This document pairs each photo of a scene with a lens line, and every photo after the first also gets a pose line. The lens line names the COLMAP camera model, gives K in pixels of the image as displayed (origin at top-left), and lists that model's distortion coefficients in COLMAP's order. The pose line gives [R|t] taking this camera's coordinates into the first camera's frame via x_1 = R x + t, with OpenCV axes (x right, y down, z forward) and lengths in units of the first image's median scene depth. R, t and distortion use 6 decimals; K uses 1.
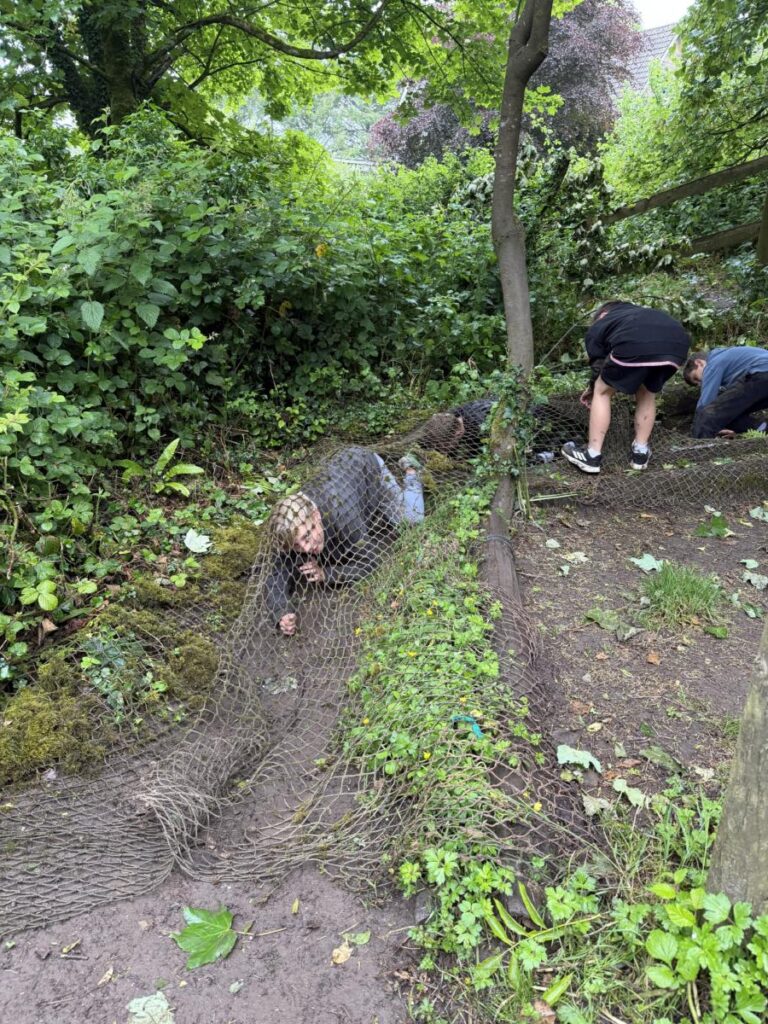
lens RADIAL K [[709.5, 0, 384.9], [0, 709.5, 516.4], [0, 0, 1]] dist [0.089328, -0.130816]
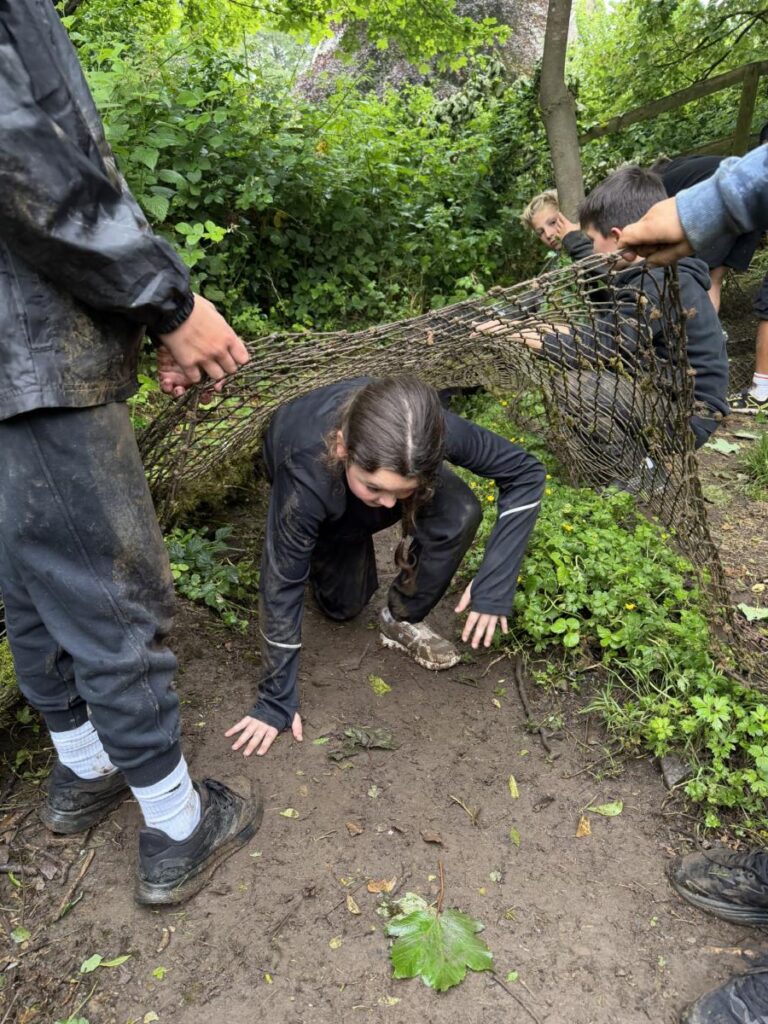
lens RADIAL K [[714.4, 0, 384.0], [0, 714.4, 512.0], [0, 0, 1]] dist [0.036208, -0.041400]
pose [[0.994174, -0.060216, 0.089403, -0.103616], [0.056817, 0.997579, 0.040088, 0.052135], [-0.091600, -0.034775, 0.995188, 0.051147]]
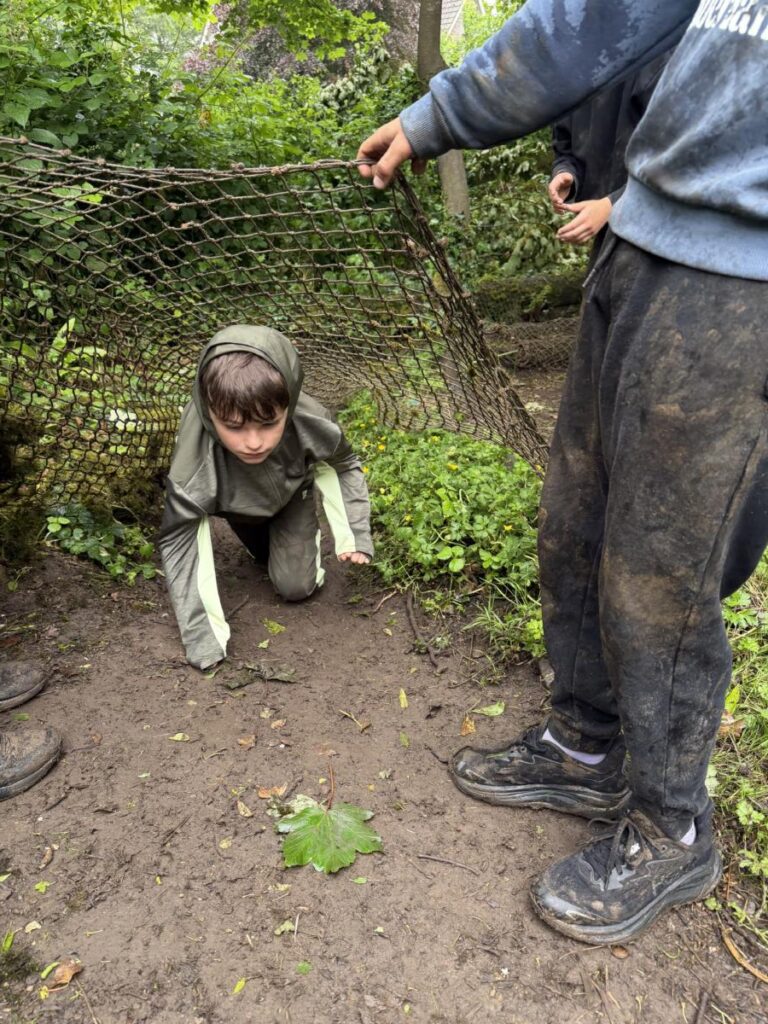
lens RADIAL K [[714.4, 0, 375.7], [0, 714.4, 503.5], [0, 0, 1]] dist [0.044701, -0.052742]
pose [[0.973345, -0.091804, 0.210170, -0.099179], [0.084690, 0.995495, 0.042622, 0.079272], [-0.213136, -0.023687, 0.976735, 0.044455]]
